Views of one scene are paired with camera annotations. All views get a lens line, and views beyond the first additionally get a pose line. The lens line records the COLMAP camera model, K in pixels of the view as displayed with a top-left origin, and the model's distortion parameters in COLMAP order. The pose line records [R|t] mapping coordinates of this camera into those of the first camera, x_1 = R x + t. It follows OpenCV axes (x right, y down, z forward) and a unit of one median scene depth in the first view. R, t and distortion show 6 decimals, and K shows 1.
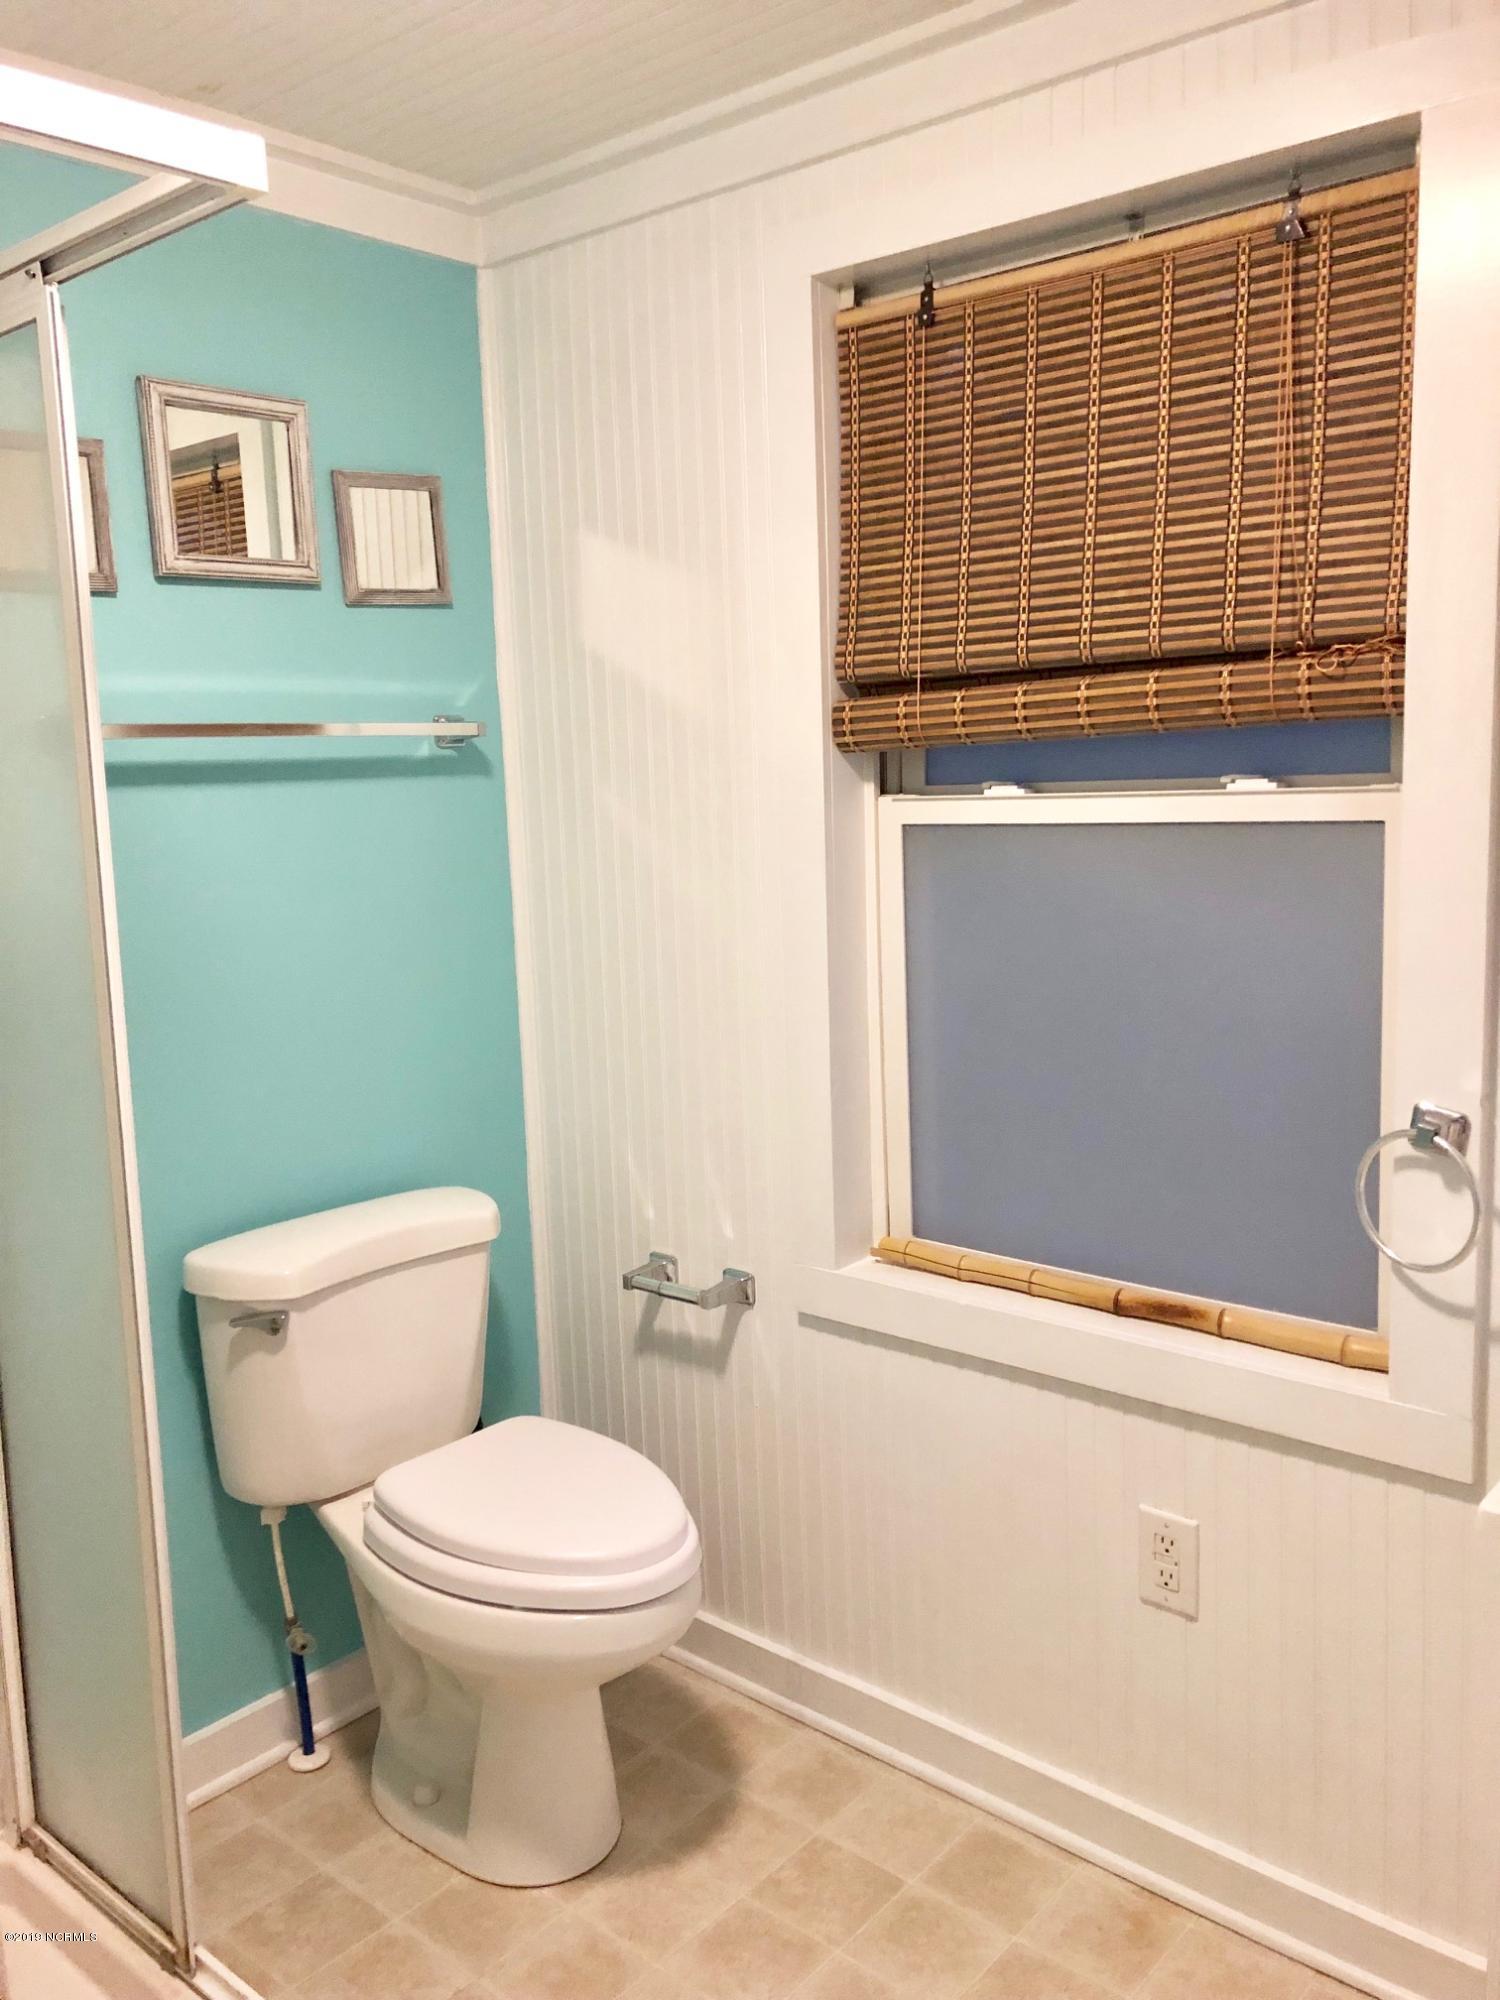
lens RADIAL K [[1623.9, 0, 744.4], [0, 1623.9, 1010.6], [0, 0, 1]] dist [0.018124, 0.011897]
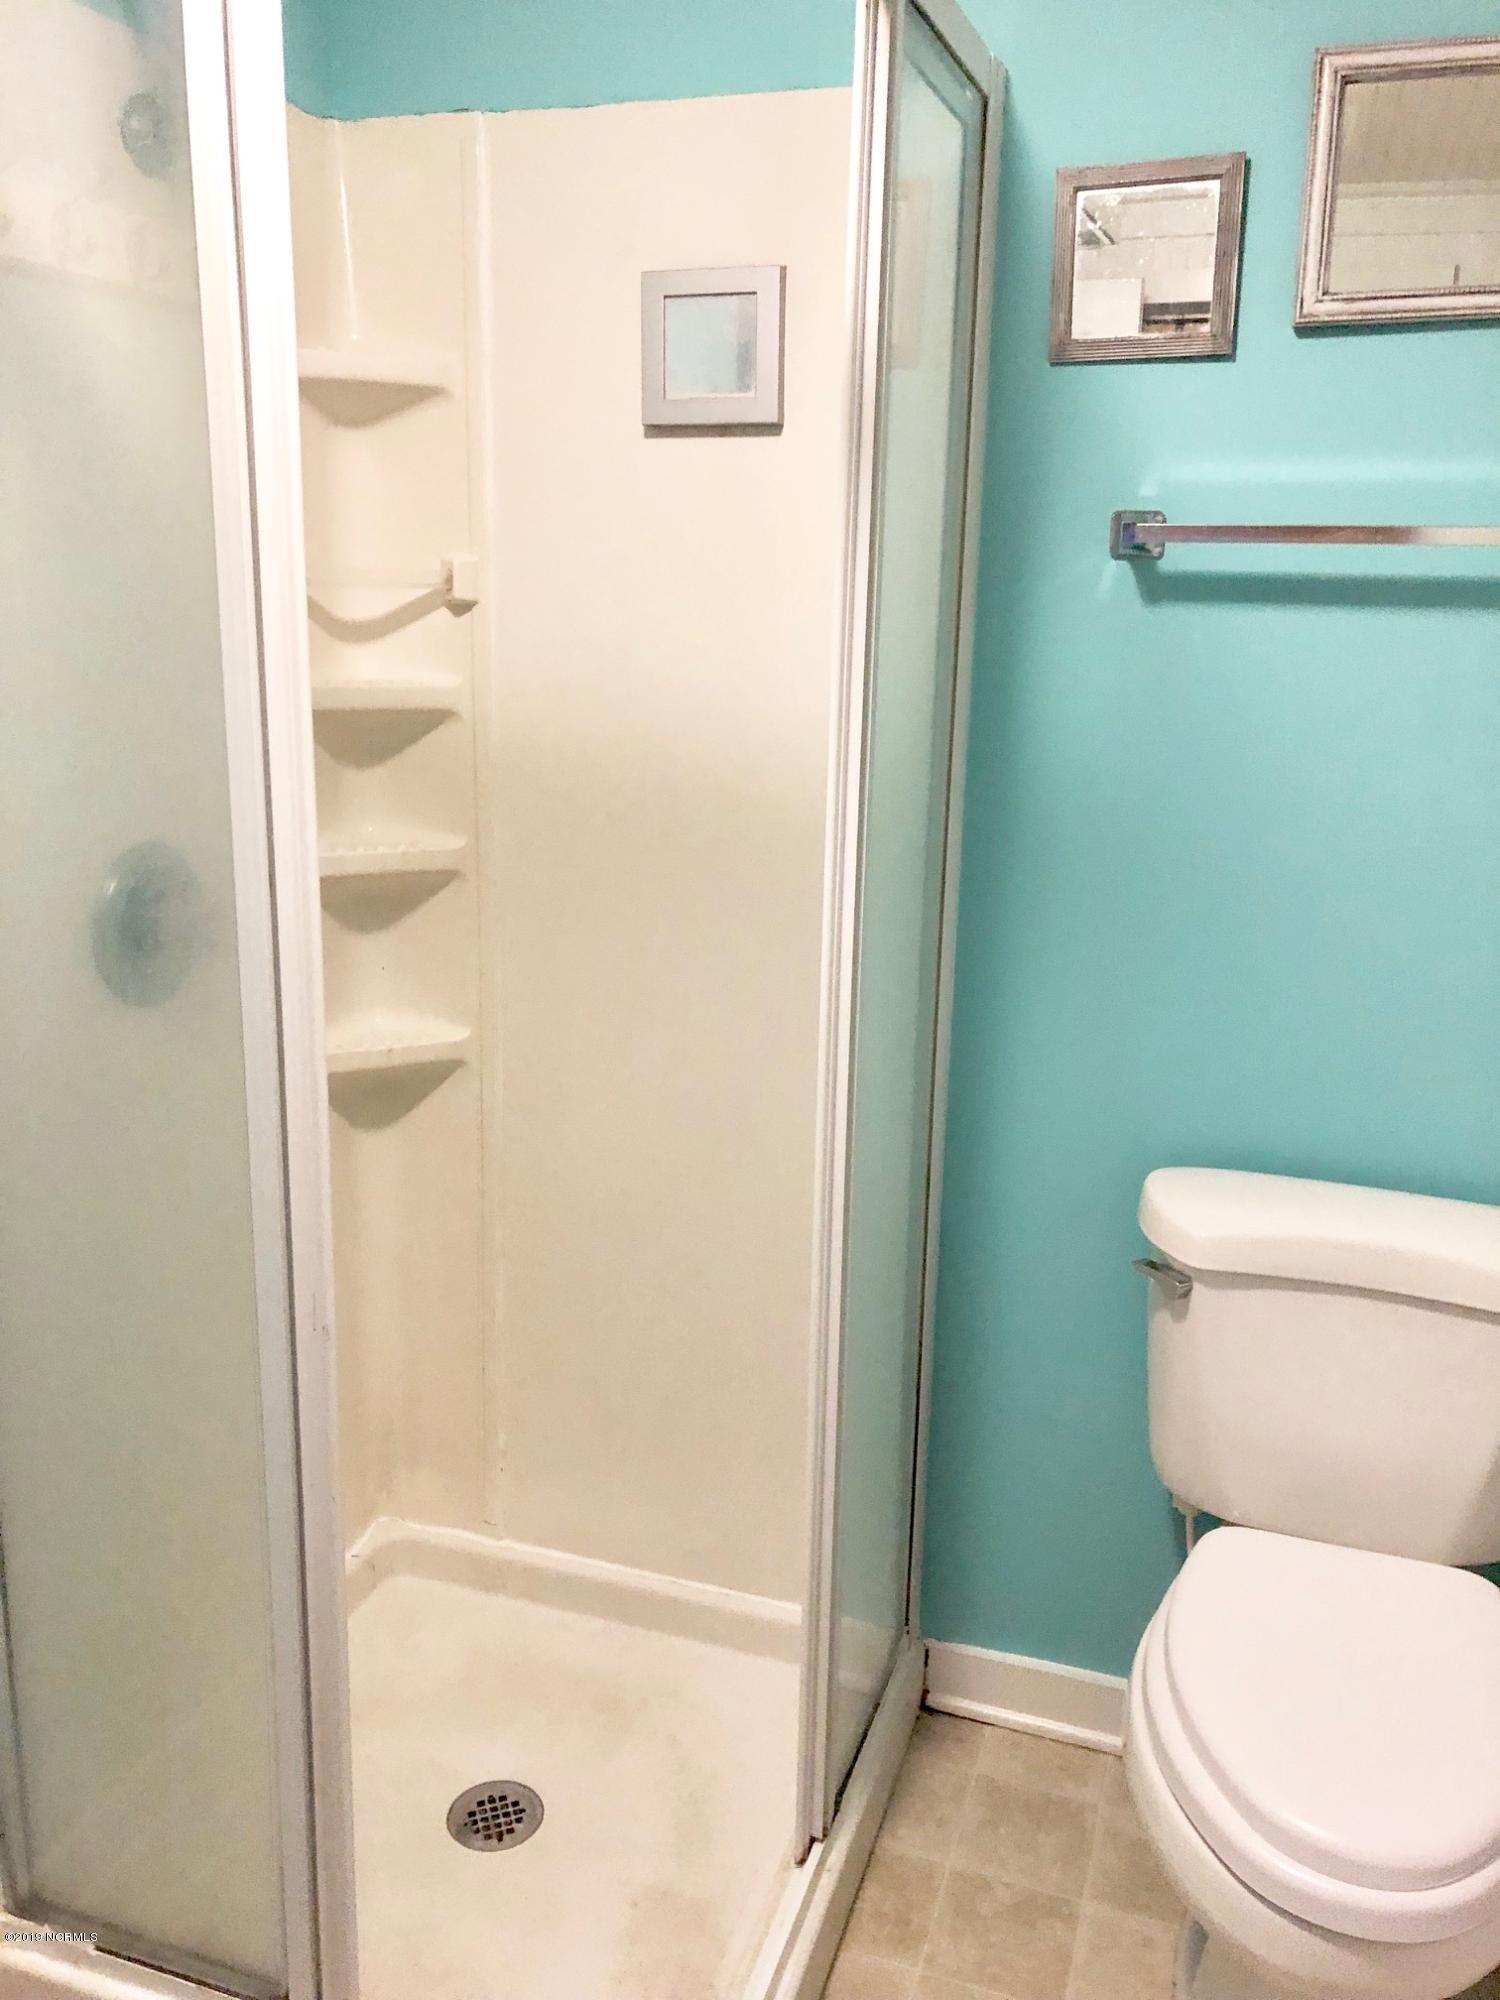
lens RADIAL K [[1623.9, 0, 743.7], [0, 1623.9, 979.3], [0, 0, 1]] dist [0.018124, 0.011897]
pose [[0.365221, 0.260346, -0.893775, 0.313856], [-0.150657, 0.963971, 0.219231, -0.099457], [0.918649, 0.054585, 0.391285, 0.473051]]
